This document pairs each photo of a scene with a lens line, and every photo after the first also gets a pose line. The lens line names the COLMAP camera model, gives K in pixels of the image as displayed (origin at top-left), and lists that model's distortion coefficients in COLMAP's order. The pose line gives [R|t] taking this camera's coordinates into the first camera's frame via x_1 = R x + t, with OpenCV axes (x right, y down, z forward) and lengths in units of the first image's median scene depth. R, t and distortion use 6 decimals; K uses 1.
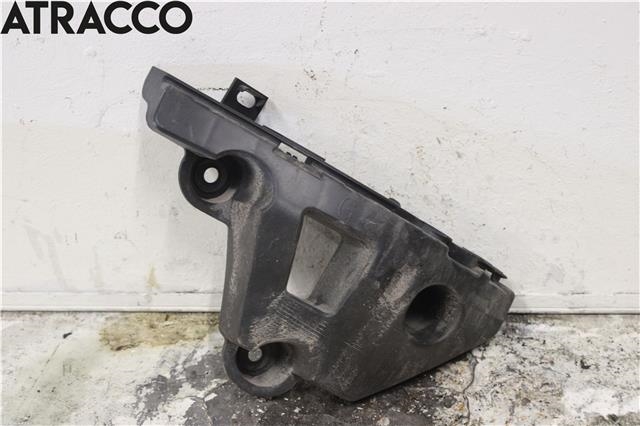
lens RADIAL K [[1144.0, 0, 329.7], [0, 1144.0, 212.2], [0, 0, 1]] dist [0.097092, 0.000000]
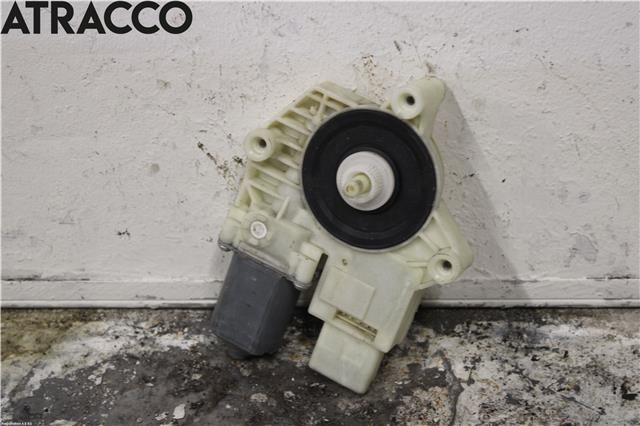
lens RADIAL K [[1374.6, 0, 321.3], [0, 1374.6, 214.2], [0, 0, 1]] dist [0.121677, 0.000000]
pose [[0.999826, -0.012875, -0.013507, 0.061847], [0.013970, 0.996332, 0.084421, -0.034409], [0.012371, -0.084595, 0.996339, 0.234535]]
